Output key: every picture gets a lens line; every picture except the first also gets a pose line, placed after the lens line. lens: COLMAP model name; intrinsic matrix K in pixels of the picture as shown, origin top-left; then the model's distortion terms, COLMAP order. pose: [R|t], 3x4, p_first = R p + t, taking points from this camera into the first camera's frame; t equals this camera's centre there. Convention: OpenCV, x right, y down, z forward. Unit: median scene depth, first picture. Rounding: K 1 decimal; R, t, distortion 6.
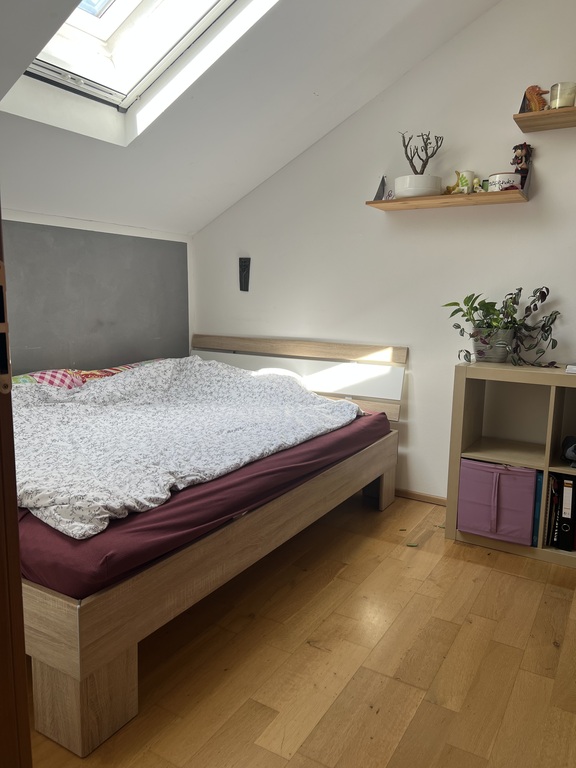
lens RADIAL K [[579.9, 0, 286.0], [0, 579.9, 381.8], [0, 0, 1]] dist [0.024778, -0.001345]
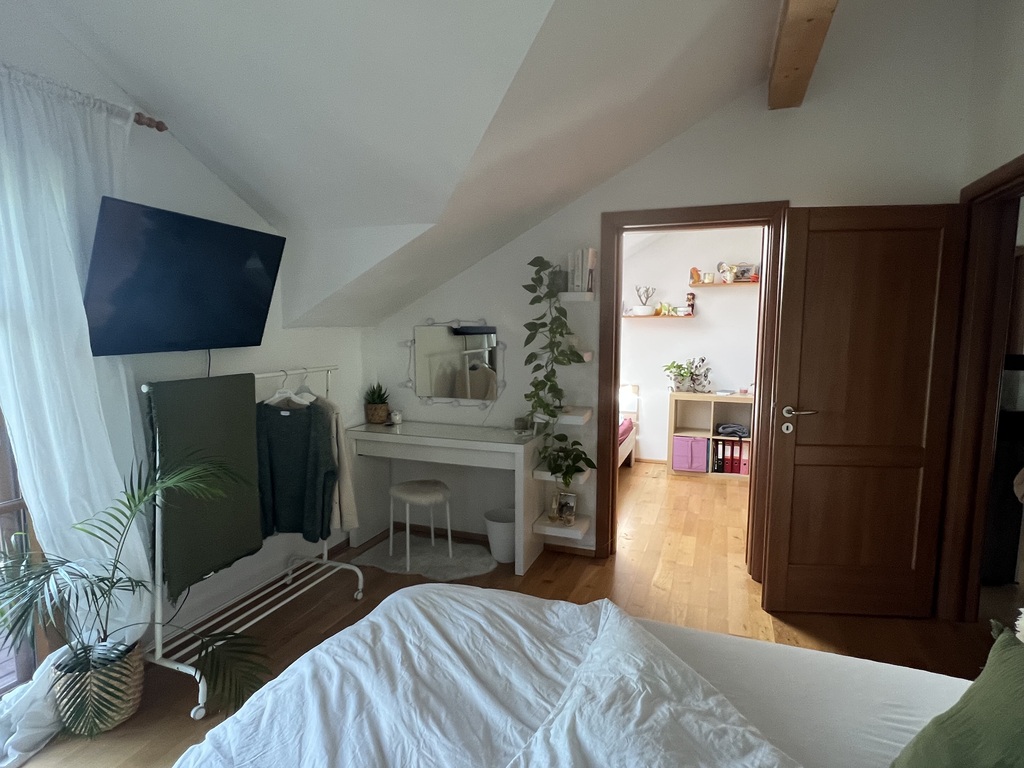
lens RADIAL K [[566.3, 0, 514.8], [0, 566.3, 390.5], [0, 0, 1]] dist [-0.000680, -0.000023]
pose [[0.982517, -0.038325, 0.182183, -0.654395], [0.044441, 0.998573, -0.029607, -0.003746], [-0.180788, 0.037186, 0.982819, -0.972530]]
